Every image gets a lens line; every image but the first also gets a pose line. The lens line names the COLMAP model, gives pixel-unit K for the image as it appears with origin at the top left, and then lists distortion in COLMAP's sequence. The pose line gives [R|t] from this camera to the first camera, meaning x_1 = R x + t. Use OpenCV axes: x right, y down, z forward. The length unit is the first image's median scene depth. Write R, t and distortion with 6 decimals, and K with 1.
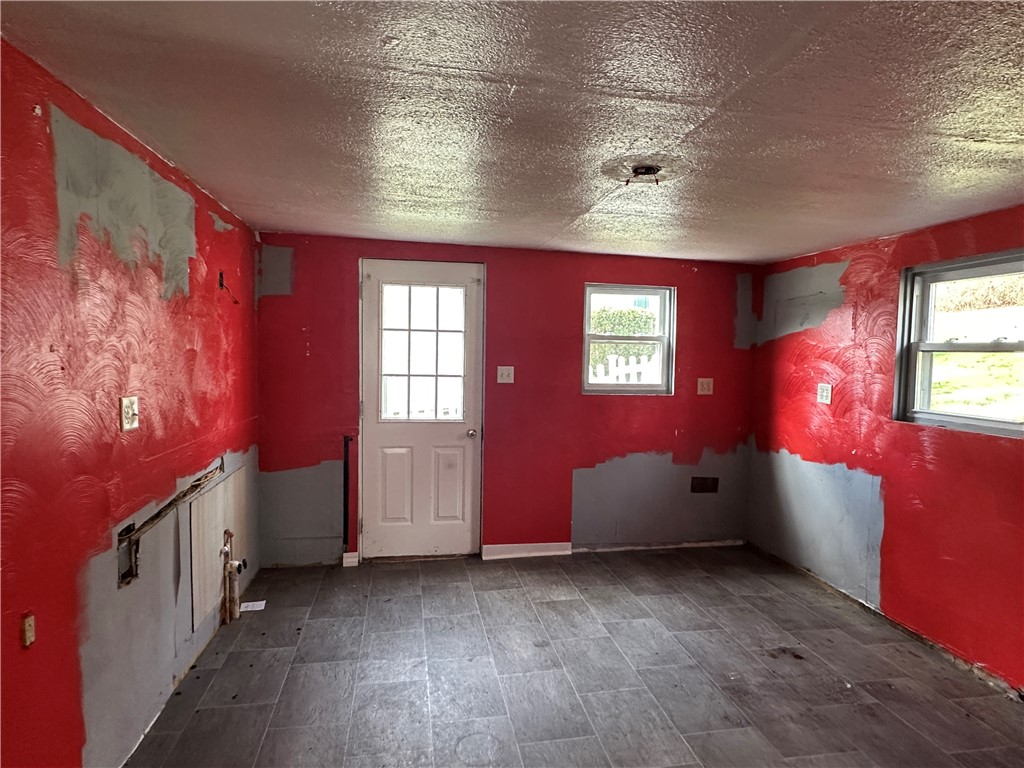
lens RADIAL K [[586.6, 0, 510.5], [0, 586.6, 387.8], [0, 0, 1]] dist [-0.003378, 0.001592]
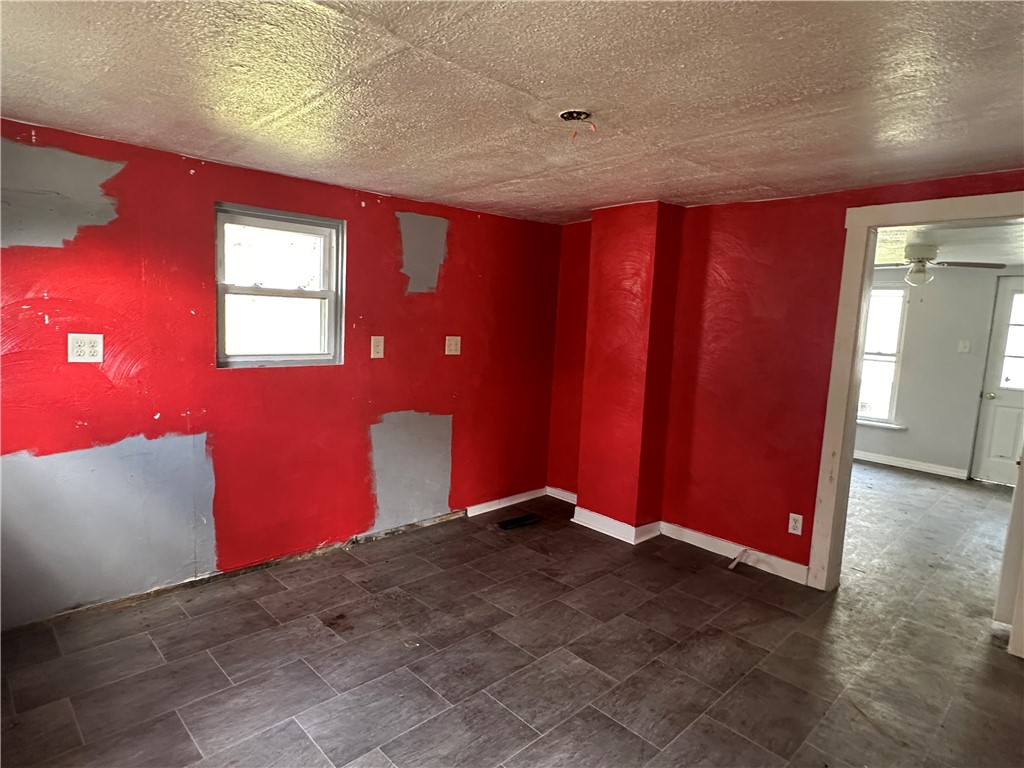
lens RADIAL K [[586.6, 0, 503.9], [0, 586.6, 381.4], [0, 0, 1]] dist [-0.003378, 0.001592]
pose [[-0.555019, -0.136707, 0.820527, -0.301938], [-0.002818, 0.986707, 0.162488, -0.063682], [-0.831833, 0.087871, -0.548026, 0.950628]]
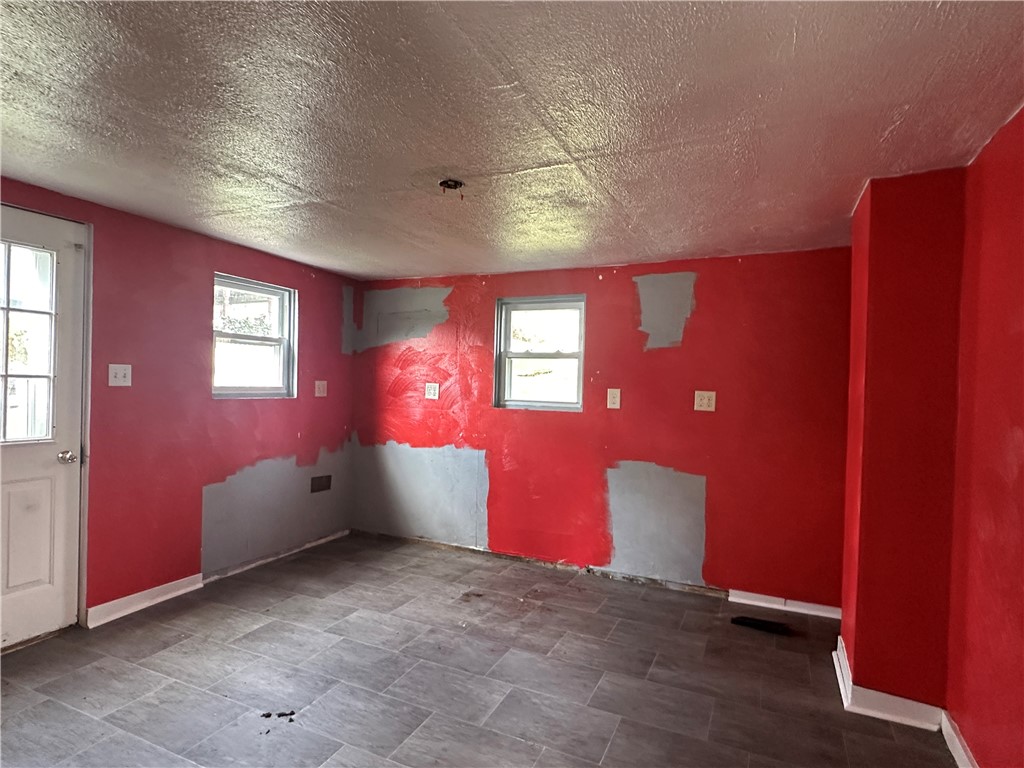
lens RADIAL K [[563.9, 0, 504.9], [0, 563.9, 387.8], [0, 0, 1]] dist [-0.000672, 0.000580]
pose [[0.576188, -0.010787, 0.817246, -0.347888], [0.033278, 0.999393, -0.010271, 0.019840], [-0.816639, 0.033115, 0.576197, 0.178332]]
